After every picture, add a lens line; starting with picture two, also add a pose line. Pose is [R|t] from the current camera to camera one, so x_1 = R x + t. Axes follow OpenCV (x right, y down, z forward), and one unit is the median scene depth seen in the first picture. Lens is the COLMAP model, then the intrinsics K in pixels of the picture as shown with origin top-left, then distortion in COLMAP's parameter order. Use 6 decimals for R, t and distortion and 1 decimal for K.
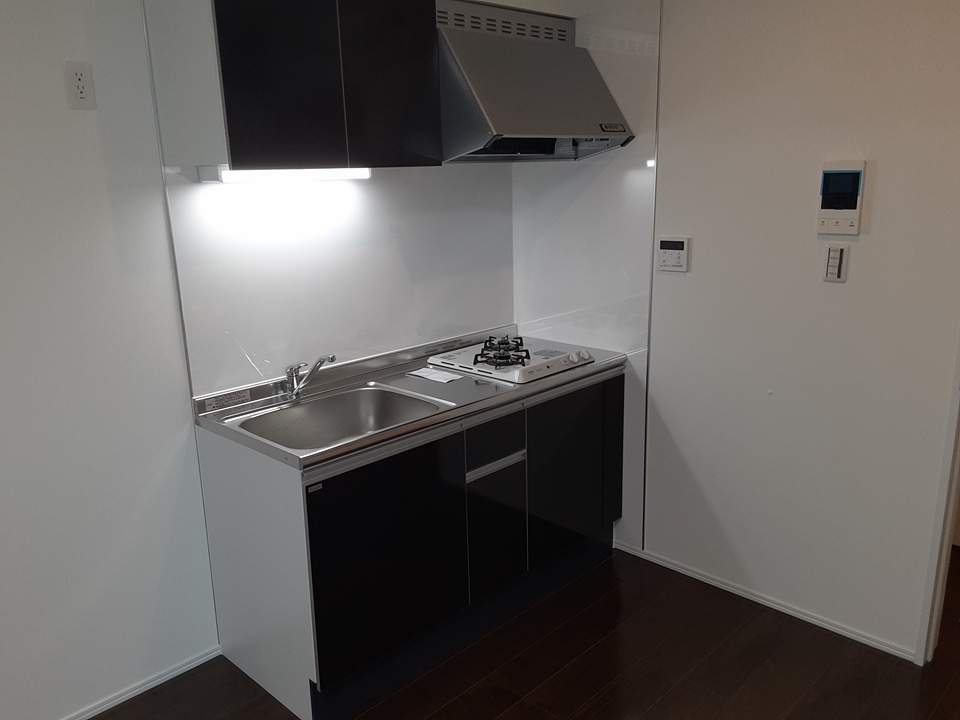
lens RADIAL K [[774.8, 0, 468.4], [0, 774.8, 367.5], [0, 0, 1]] dist [0.129585, -0.185000]
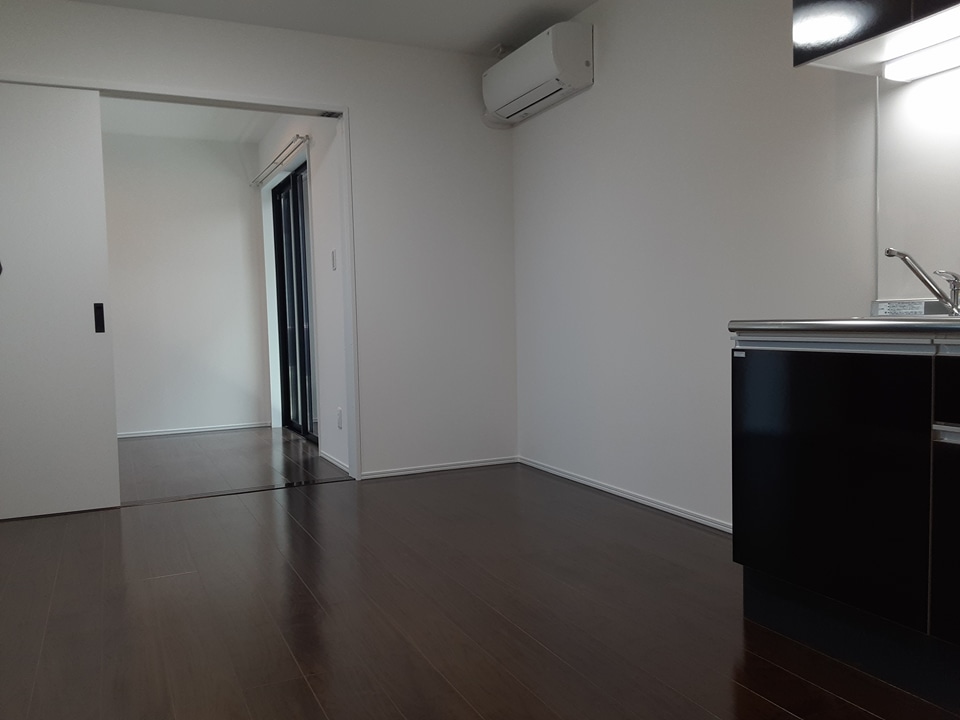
lens RADIAL K [[774.8, 0, 468.4], [0, 774.8, 367.5], [0, 0, 1]] dist [0.129585, -0.185000]
pose [[-0.348162, 0.097016, -0.932401, 0.690599], [-0.201463, 0.963646, 0.175494, 0.041671], [0.915530, 0.248945, -0.315960, 0.730678]]
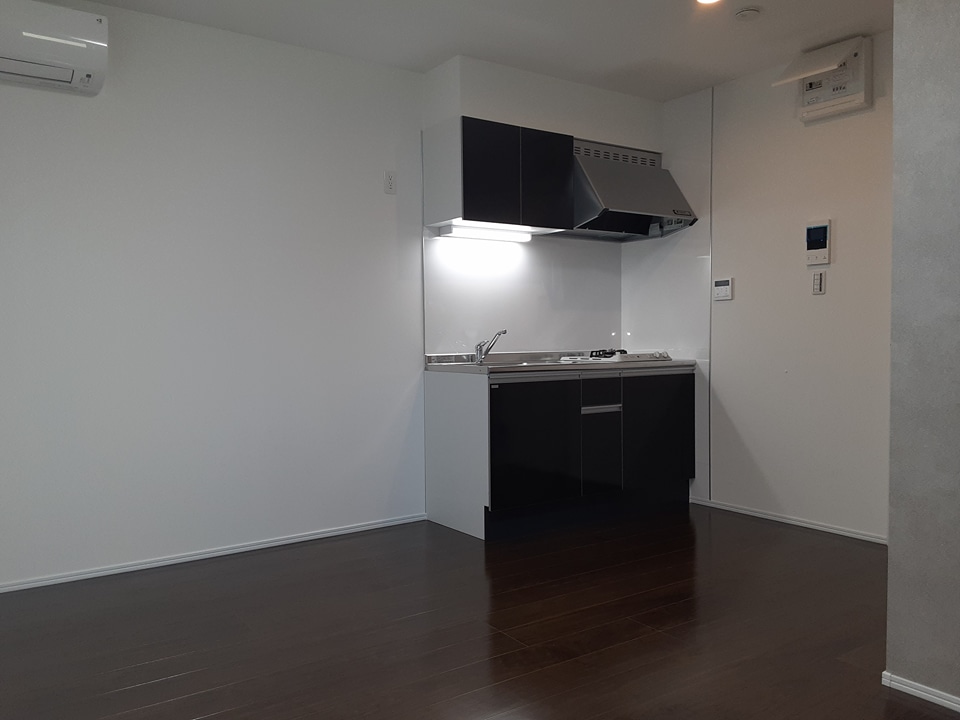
lens RADIAL K [[774.8, 0, 468.4], [0, 774.8, 367.5], [0, 0, 1]] dist [0.129585, -0.185000]
pose [[0.983198, 0.024603, -0.180878, 0.049621], [-0.060947, 0.978259, -0.198230, 0.343526], [0.172069, 0.205923, 0.963321, -0.549021]]
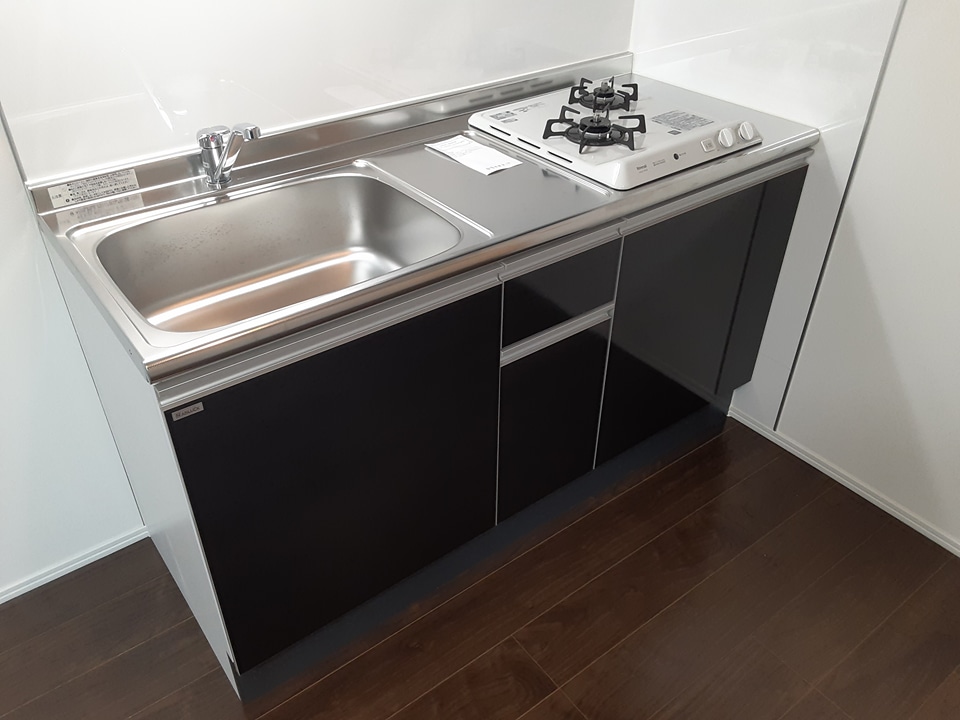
lens RADIAL K [[774.8, 0, 468.4], [0, 774.8, 367.5], [0, 0, 1]] dist [0.129585, -0.185000]
pose [[0.989270, 0.104903, -0.101683, 0.028771], [-0.060709, 0.928237, 0.367003, -0.055909], [0.132886, -0.356892, 0.924646, 0.399940]]
